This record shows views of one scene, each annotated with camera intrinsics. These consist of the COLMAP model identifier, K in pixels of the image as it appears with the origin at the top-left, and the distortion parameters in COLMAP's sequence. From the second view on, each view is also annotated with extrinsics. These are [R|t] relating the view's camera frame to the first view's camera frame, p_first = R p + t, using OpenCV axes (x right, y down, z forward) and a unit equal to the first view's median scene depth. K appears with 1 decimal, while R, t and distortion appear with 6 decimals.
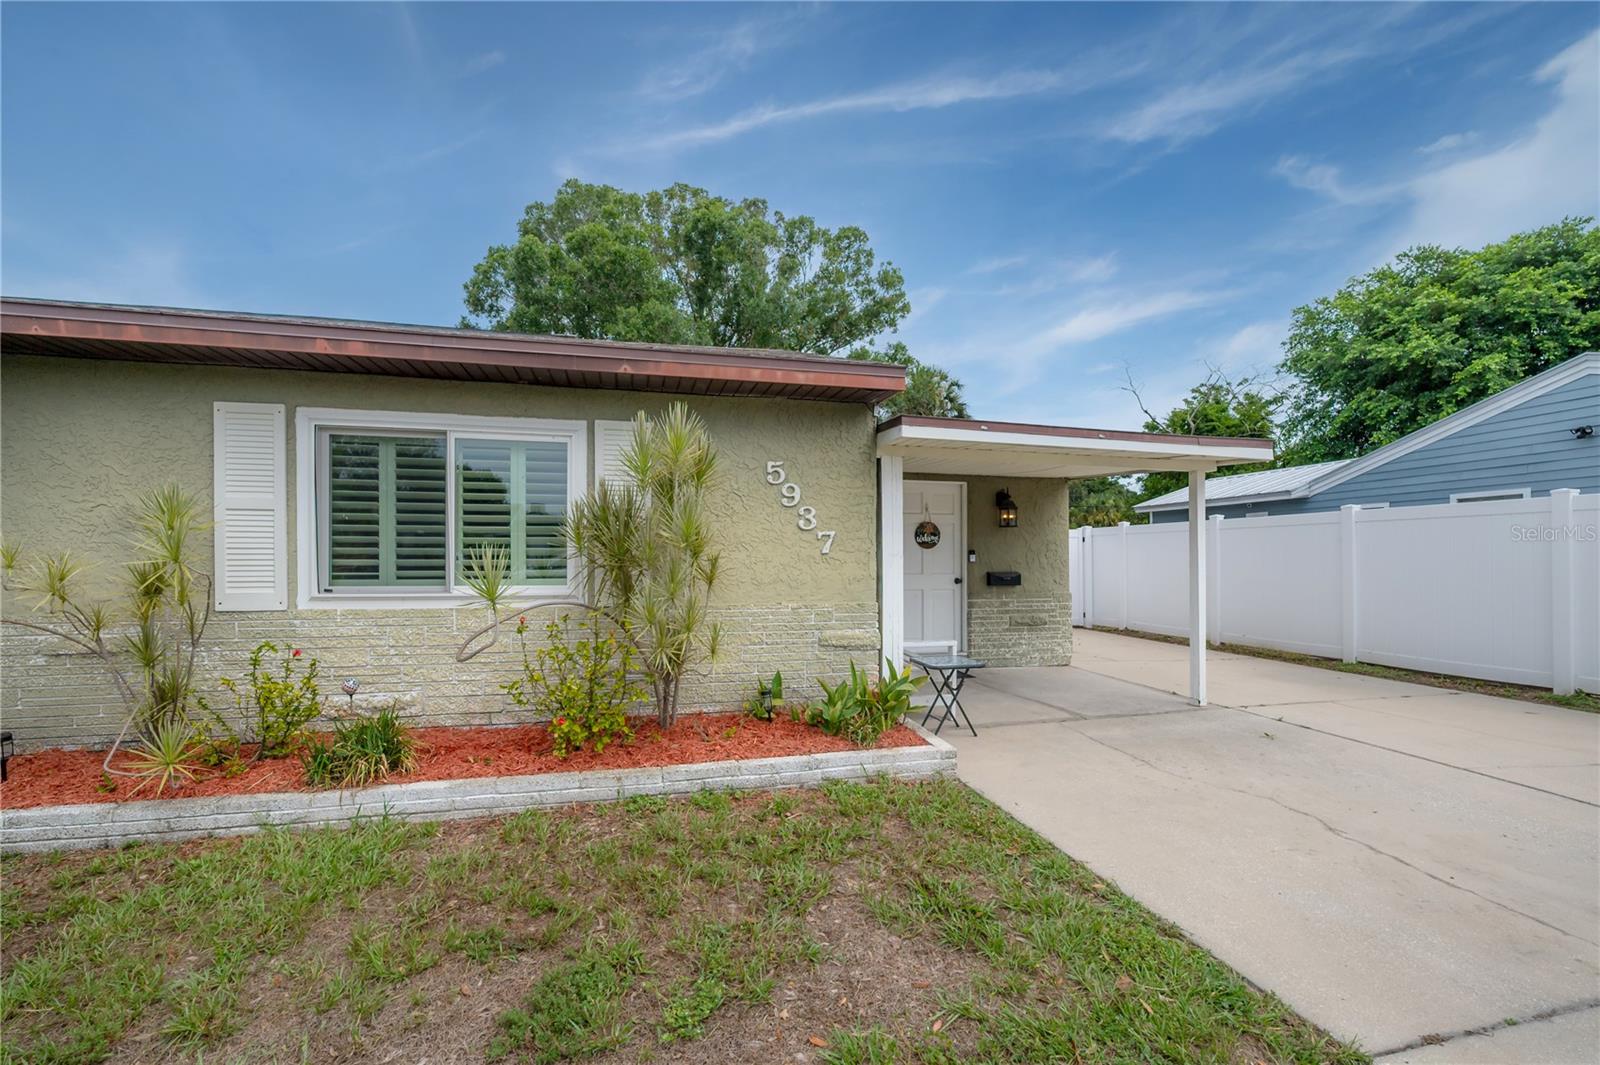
lens RADIAL K [[646.6, 0, 772.9], [0, 646.6, 546.0], [0, 0, 1]] dist [-0.003569, -0.000982]
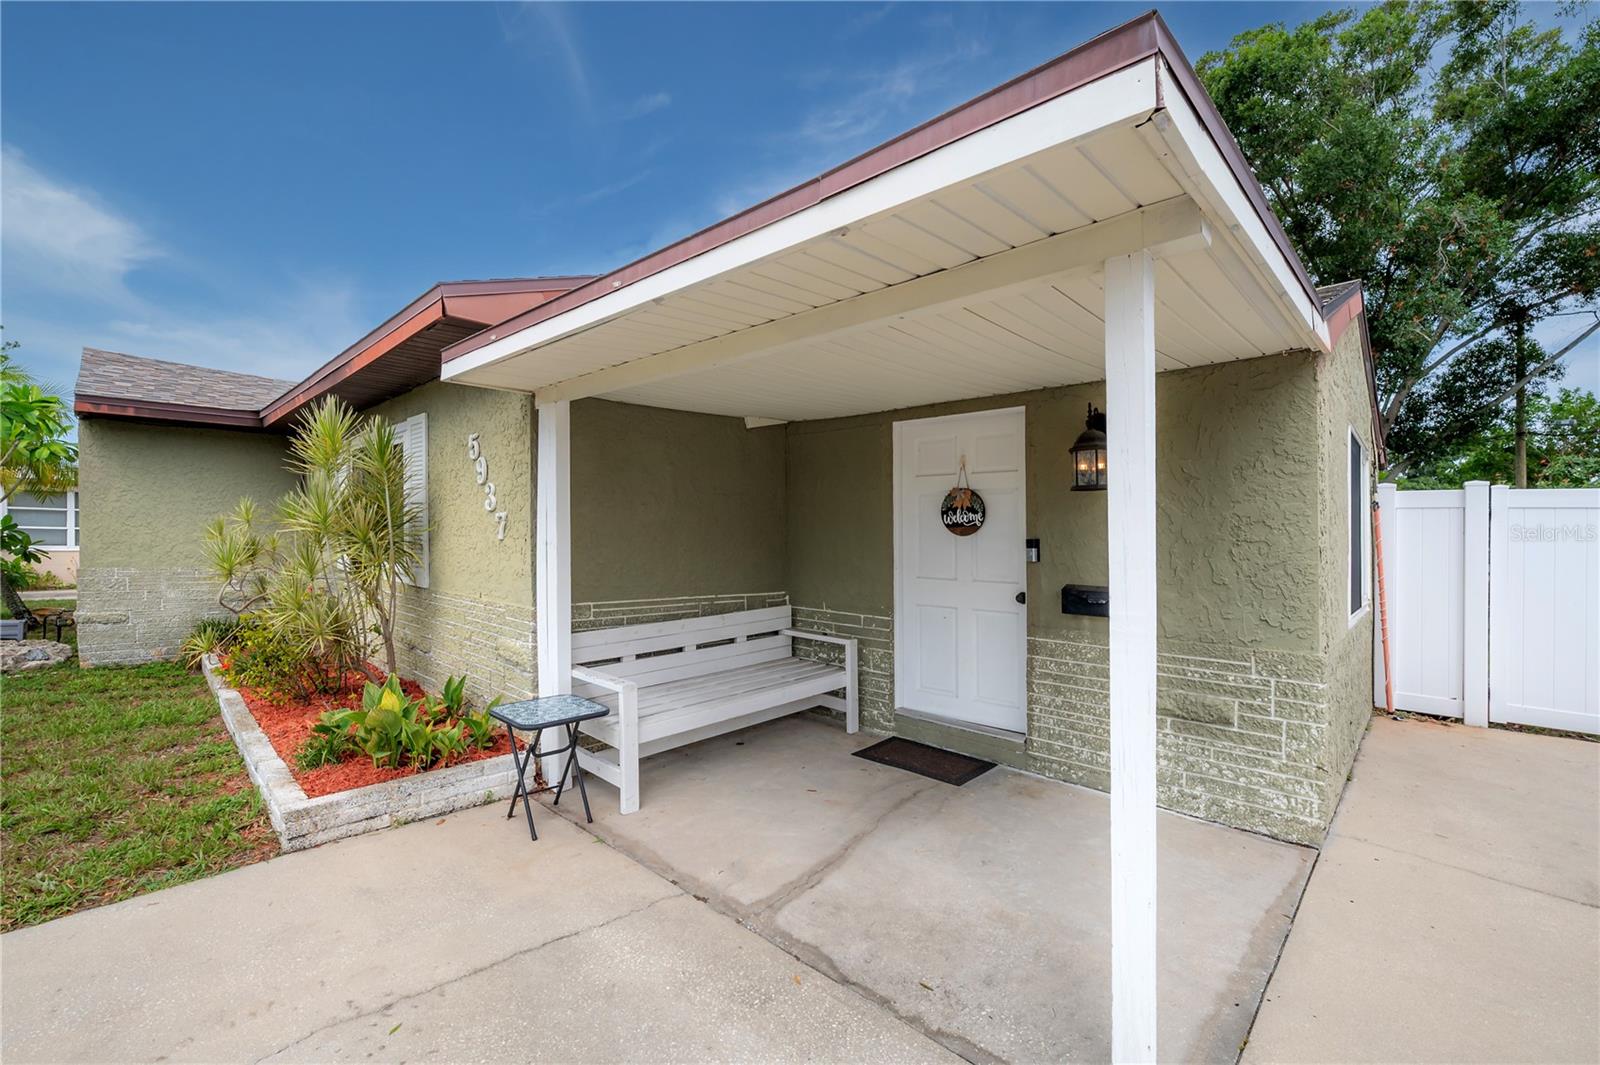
lens RADIAL K [[646.6, 0, 798.9], [0, 646.6, 536.0], [0, 0, 1]] dist [-0.003569, -0.000982]
pose [[0.547591, -0.000853, -0.836746, 0.627075], [0.000528, 1.000000, -0.000674, 0.004137], [0.836746, -0.000073, 0.547591, 0.566943]]
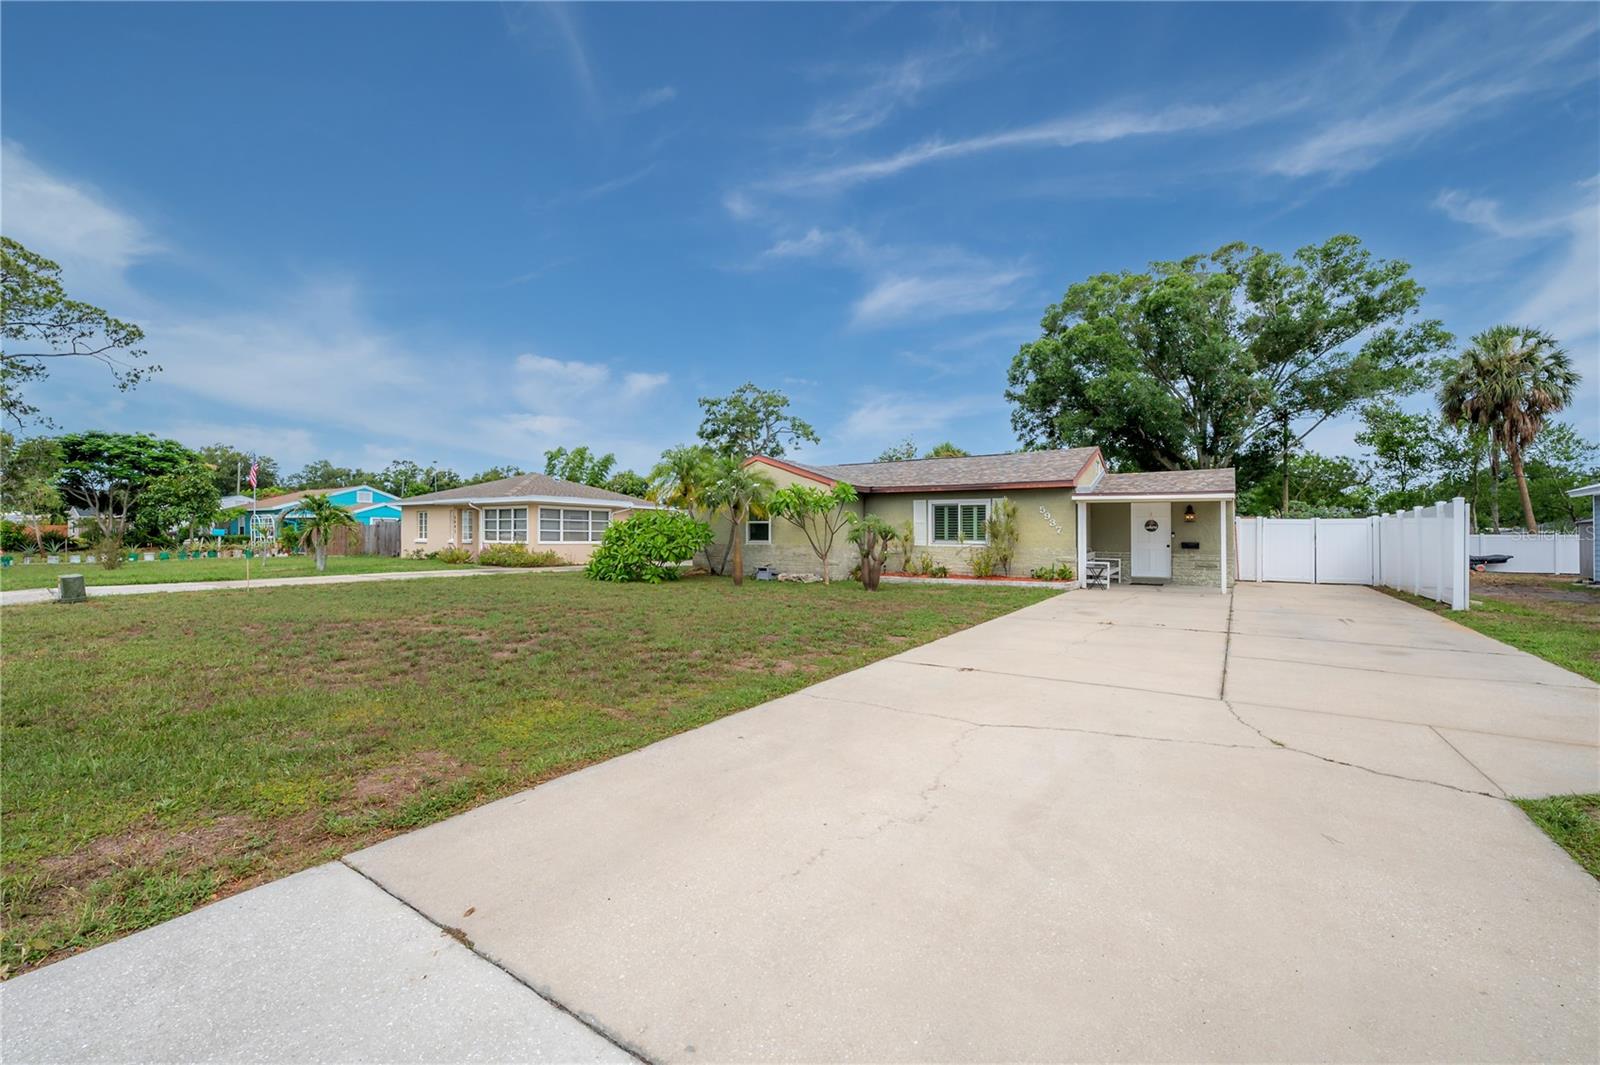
lens RADIAL K [[646.6, 0, 807.1], [0, 646.6, 533.4], [0, 0, 1]] dist [-0.003569, -0.000982]
pose [[0.693091, -0.000093, -0.720850, 1.041809], [0.003895, 0.999986, 0.003617, -0.003552], [0.720839, -0.005315, 0.693082, -1.478910]]
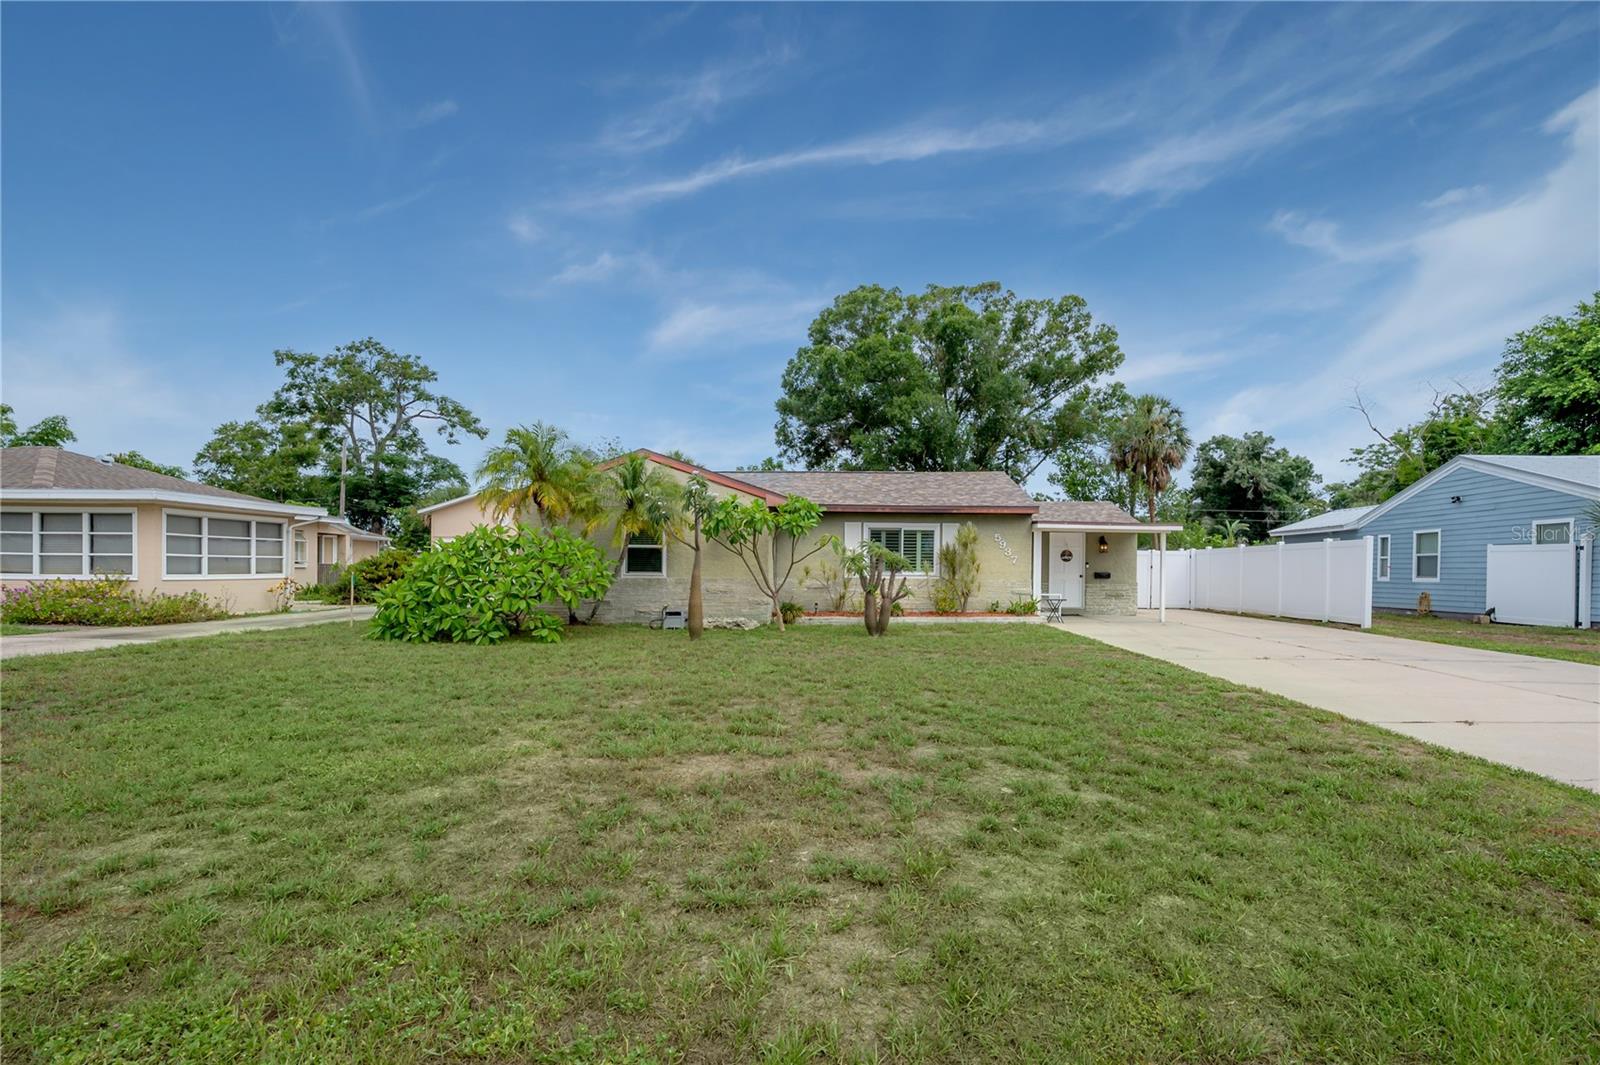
lens RADIAL K [[745.1, 0, 837.5], [0, 745.1, 575.2], [0, 0, 1]] dist [0.002728, 0.000133]
pose [[0.974808, 0.007941, -0.222904, 0.035785], [-0.002687, 0.999712, 0.023865, -0.009696], [0.223029, -0.022665, 0.974548, -1.740808]]
